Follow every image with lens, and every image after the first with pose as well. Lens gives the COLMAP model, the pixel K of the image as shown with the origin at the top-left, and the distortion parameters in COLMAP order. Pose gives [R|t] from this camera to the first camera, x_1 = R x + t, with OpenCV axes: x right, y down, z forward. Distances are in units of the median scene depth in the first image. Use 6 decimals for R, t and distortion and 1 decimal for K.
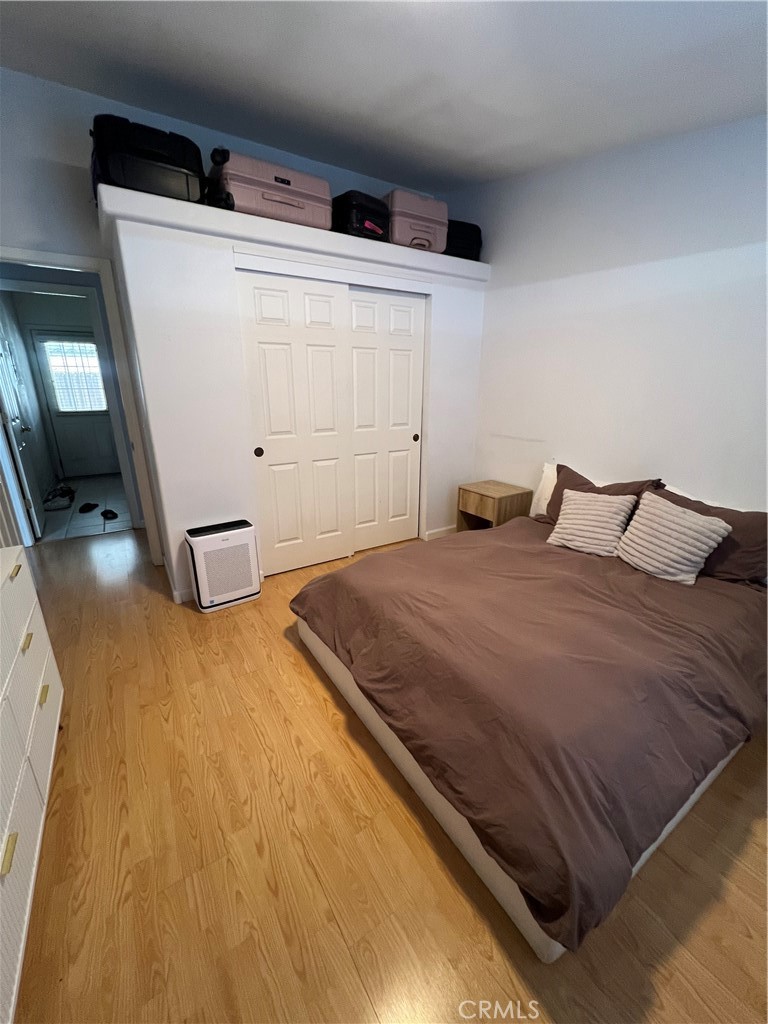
lens RADIAL K [[416.5, 0, 384.0], [0, 416.5, 512.0], [0, 0, 1]] dist [0.001278, 0.000275]
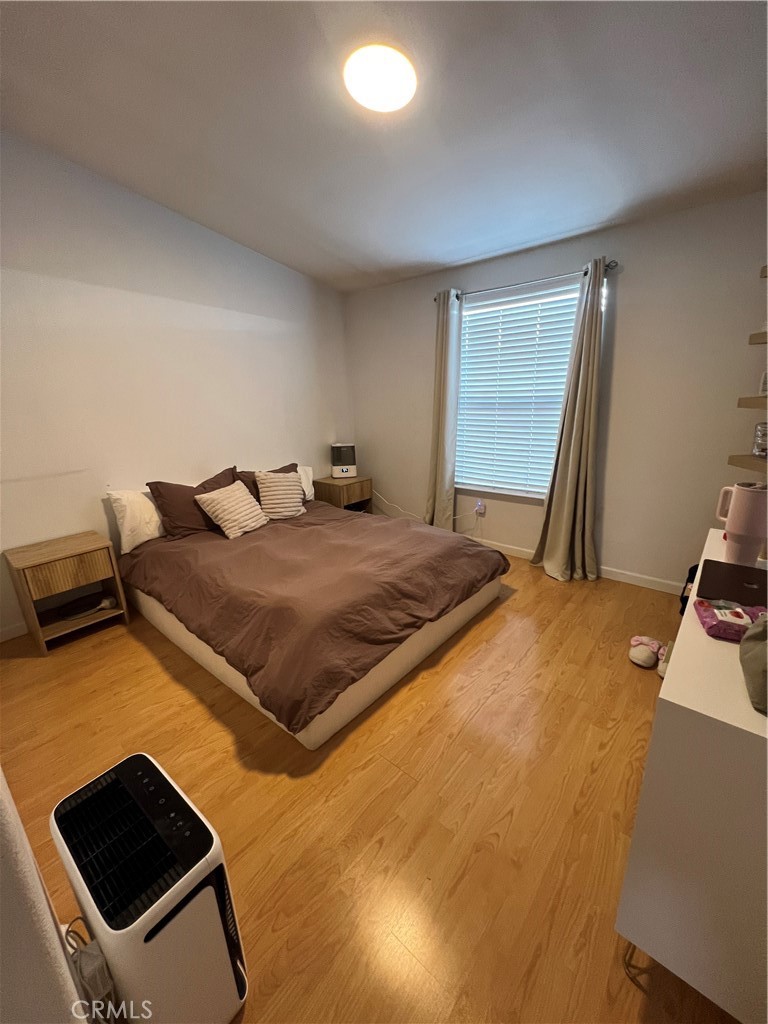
lens RADIAL K [[410.2, 0, 383.5], [0, 410.2, 509.8], [0, 0, 1]] dist [-0.002272, 0.000385]
pose [[-0.294330, -0.254108, 0.921303, -1.012253], [0.310417, 0.886319, 0.343628, -0.347217], [-0.903887, 0.387128, -0.181991, 1.130903]]
